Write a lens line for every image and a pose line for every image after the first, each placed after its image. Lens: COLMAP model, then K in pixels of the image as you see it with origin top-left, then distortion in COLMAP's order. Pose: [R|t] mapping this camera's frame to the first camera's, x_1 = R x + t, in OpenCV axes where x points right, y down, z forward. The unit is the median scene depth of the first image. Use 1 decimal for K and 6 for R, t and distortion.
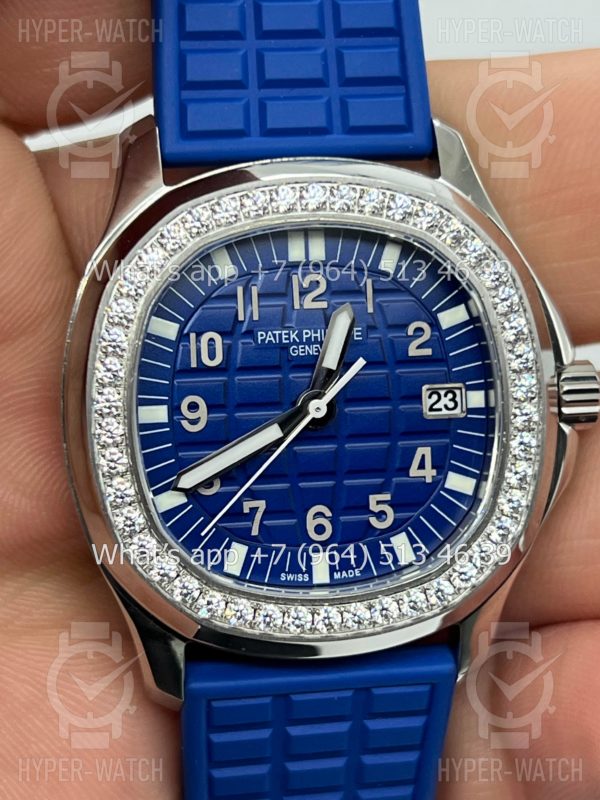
lens RADIAL K [[1891.9, 0, 295.7], [0, 1891.9, 397.1], [0, 0, 1]] dist [0.187727, 0.000000]
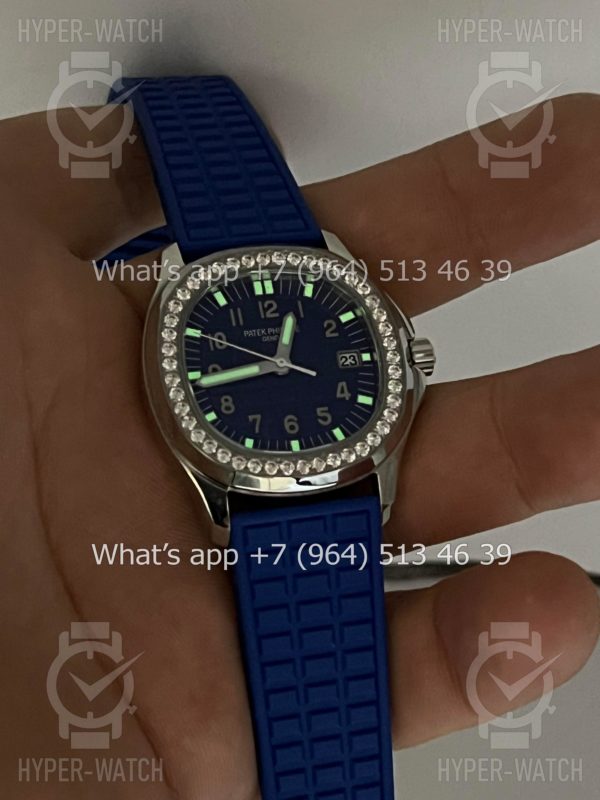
lens RADIAL K [[1891.9, 0, 303.2], [0, 1891.9, 399.1], [0, 0, 1]] dist [0.187727, 0.000000]
pose [[0.989091, -0.130039, 0.069208, -0.098893], [0.146406, 0.919726, -0.364237, 0.707858], [-0.016288, 0.370396, 0.928731, -0.697782]]
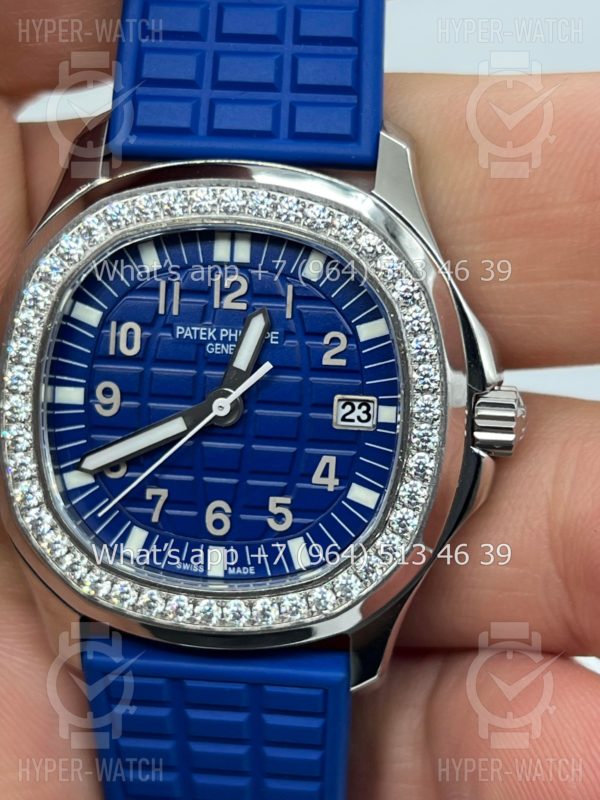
lens RADIAL K [[1891.9, 0, 300.7], [0, 1891.9, 401.9], [0, 0, 1]] dist [0.187727, 0.000000]
pose [[0.959852, 0.107018, -0.259291, 0.314257], [-0.100490, 0.994199, 0.038340, -0.039651], [0.261890, -0.010744, 0.965038, 0.022857]]
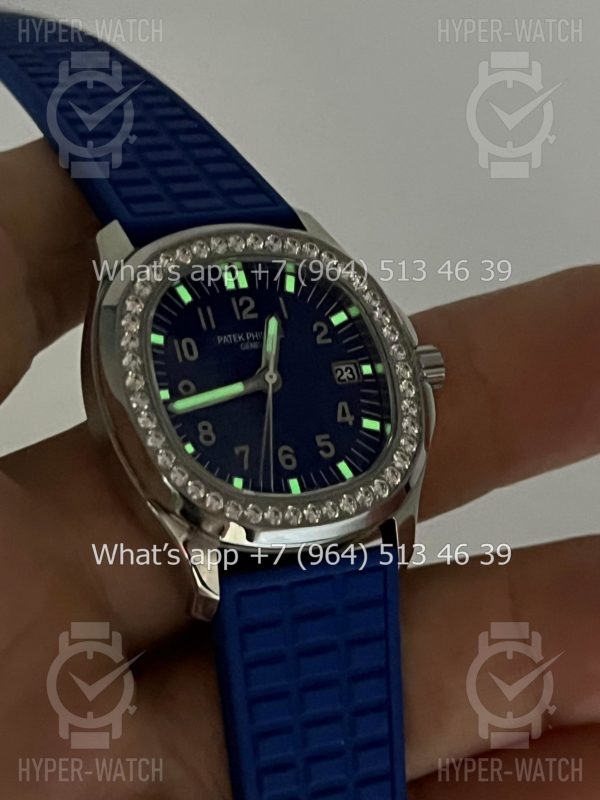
lens RADIAL K [[1891.9, 0, 296.1], [0, 1891.9, 400.8], [0, 0, 1]] dist [0.187727, 0.000000]
pose [[0.946699, -0.138125, 0.291002, -0.382872], [0.231809, 0.919409, -0.317730, 0.474069], [-0.223663, 0.368252, 0.902422, -0.280985]]
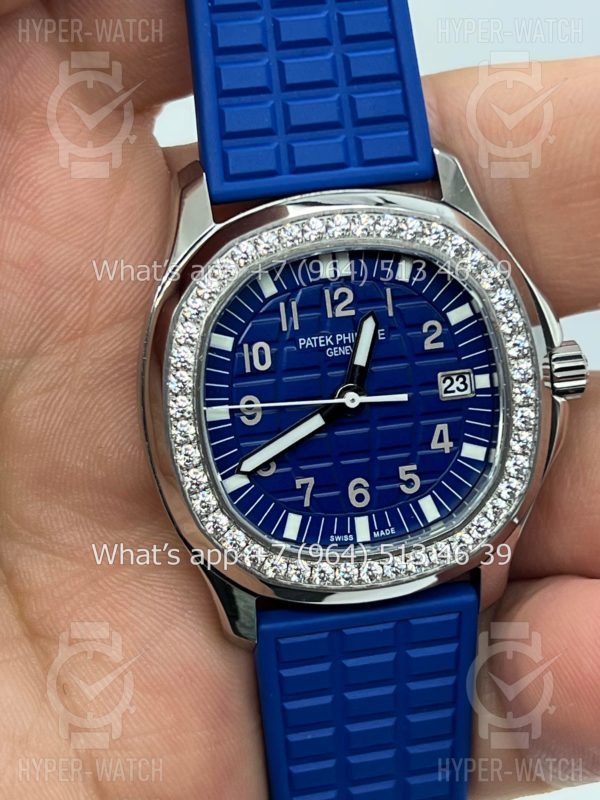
lens RADIAL K [[1891.9, 0, 301.1], [0, 1891.9, 397.0], [0, 0, 1]] dist [0.187727, 0.000000]
pose [[0.998055, -0.062286, -0.002509, -0.017736], [0.062314, 0.995782, 0.067348, -0.078235], [-0.001697, -0.067373, 0.997726, -0.204221]]
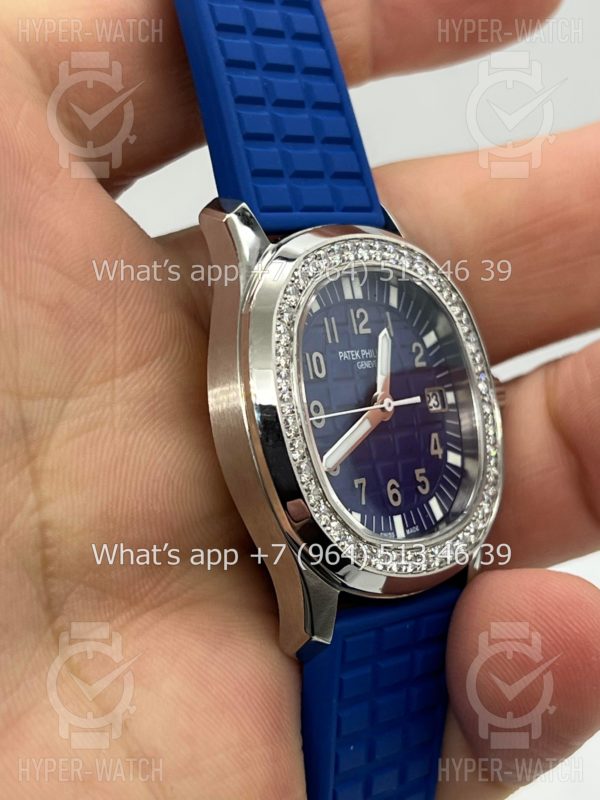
lens RADIAL K [[1891.9, 0, 303.1], [0, 1891.9, 407.6], [0, 0, 1]] dist [0.187727, 0.000000]
pose [[0.773579, -0.063420, 0.630519, -0.862998], [0.170221, 0.979207, -0.110351, 0.143043], [-0.610410, 0.192693, 0.768290, 0.014941]]
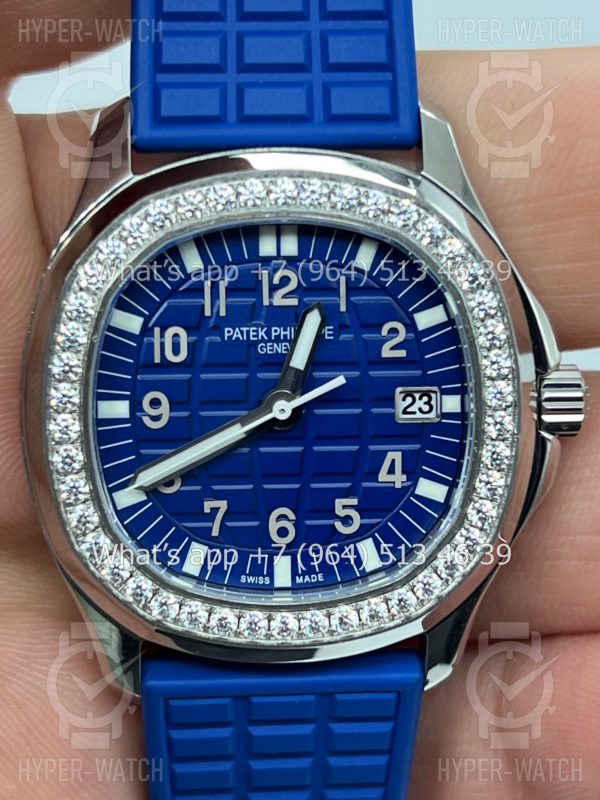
lens RADIAL K [[1891.9, 0, 297.5], [0, 1891.9, 397.7], [0, 0, 1]] dist [0.187727, 0.000000]
pose [[0.995129, 0.039234, -0.090443, 0.105704], [-0.033667, 0.997491, 0.062278, -0.060102], [0.092659, -0.058930, 0.993952, 0.036061]]
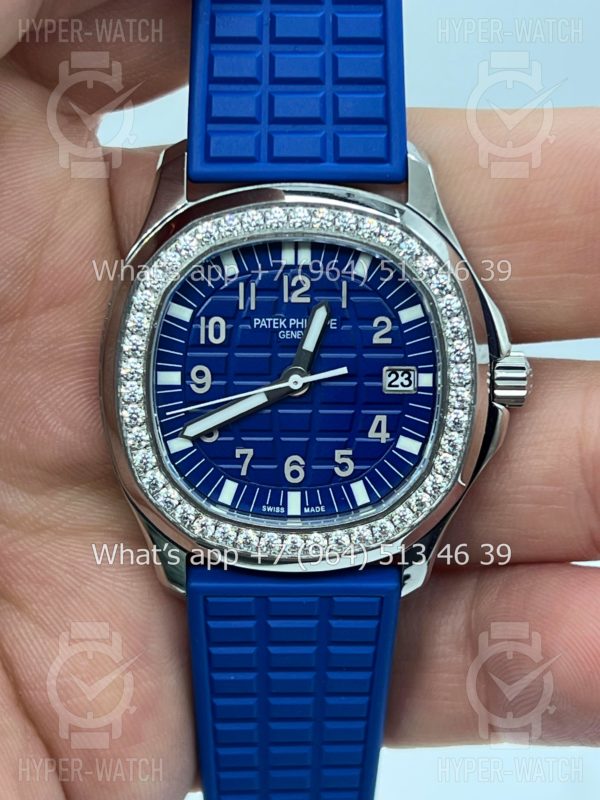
lens RADIAL K [[1891.9, 0, 300.0], [0, 1891.9, 402.7], [0, 0, 1]] dist [0.187727, 0.000000]
pose [[0.989773, 0.067911, -0.125449, 0.174278], [-0.055442, 0.993407, 0.100341, -0.107463], [0.131436, -0.092360, 0.987013, -0.264426]]
